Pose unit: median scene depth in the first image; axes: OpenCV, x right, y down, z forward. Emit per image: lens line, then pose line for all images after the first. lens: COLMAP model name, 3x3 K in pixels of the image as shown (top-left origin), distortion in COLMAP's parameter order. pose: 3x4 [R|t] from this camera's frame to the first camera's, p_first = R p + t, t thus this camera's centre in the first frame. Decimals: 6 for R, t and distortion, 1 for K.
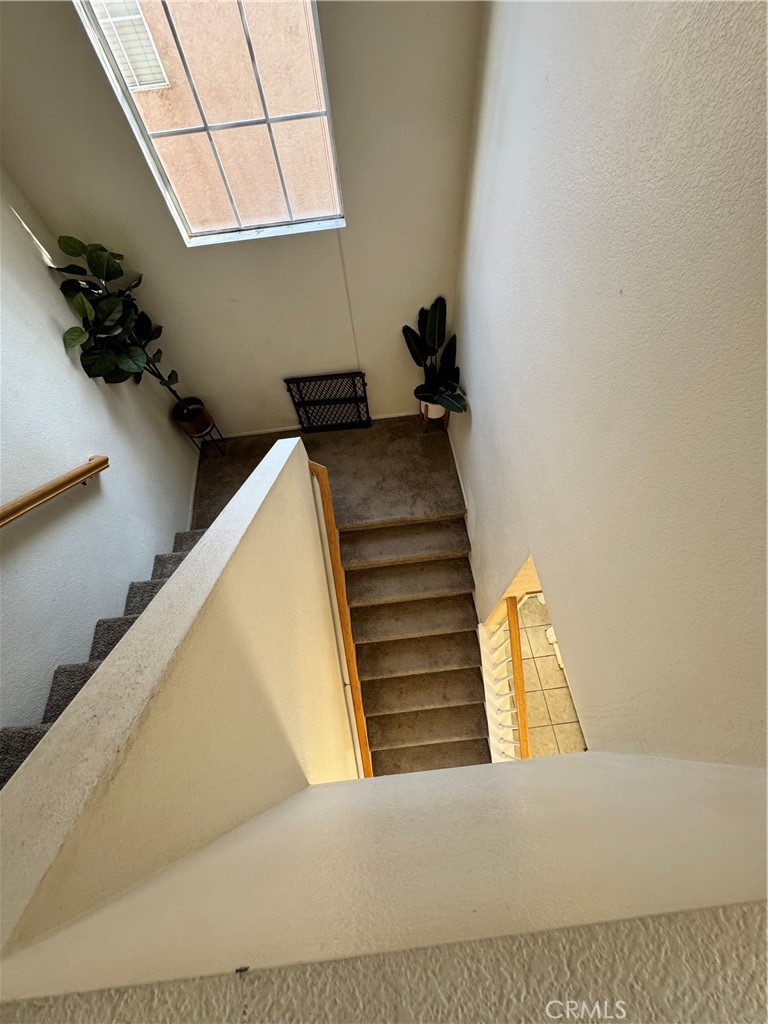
lens RADIAL K [[410.6, 0, 385.9], [0, 410.6, 511.9], [0, 0, 1]] dist [-0.003939, 0.000092]
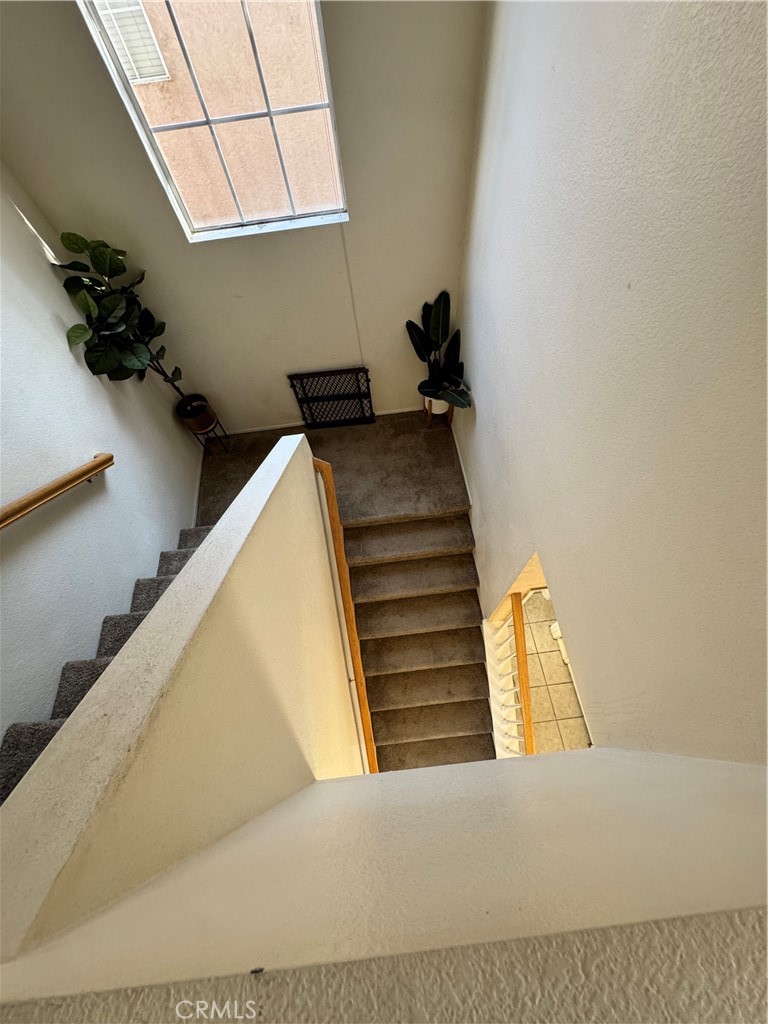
lens RADIAL K [[410.6, 0, 386.2], [0, 410.6, 512.0], [0, 0, 1]] dist [-0.003939, 0.000092]
pose [[0.999973, -0.002855, -0.006798, -0.003528], [0.002933, 0.999929, 0.011541, -0.002935], [0.006764, -0.011561, 0.999910, 0.001264]]
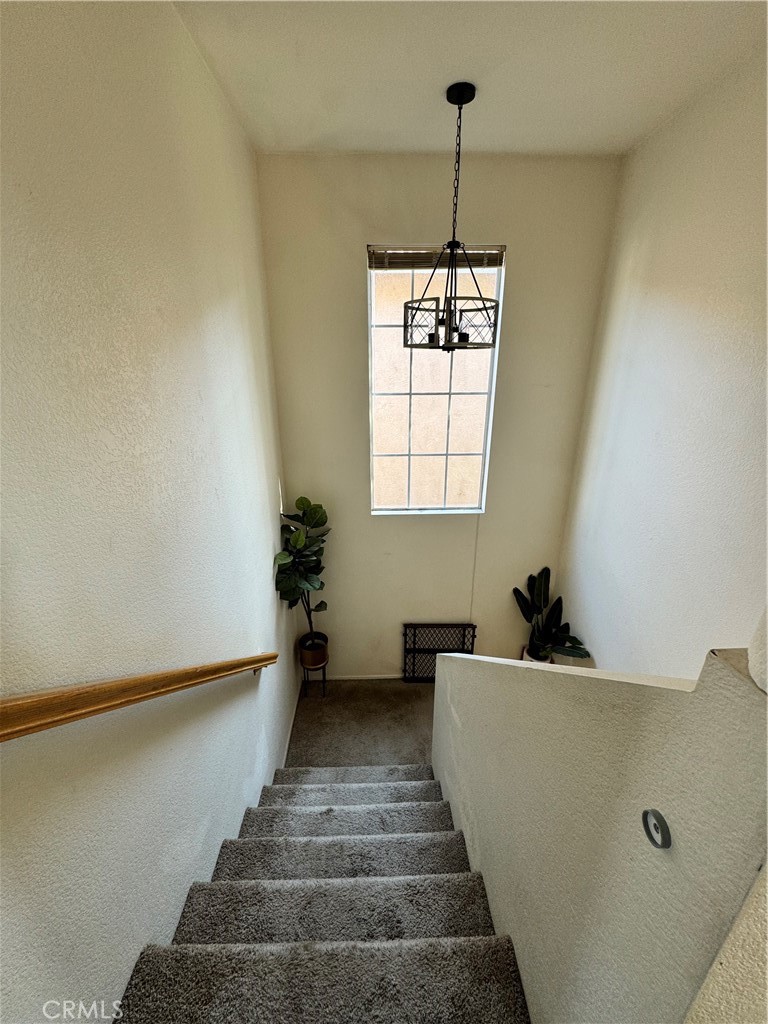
lens RADIAL K [[410.6, 0, 386.5], [0, 410.6, 510.4], [0, 0, 1]] dist [-0.003939, 0.000092]
pose [[0.995535, 0.082614, -0.045655, -0.393581], [-0.091939, 0.739189, -0.667193, 0.293812], [-0.021372, 0.668412, 0.743484, -0.060434]]
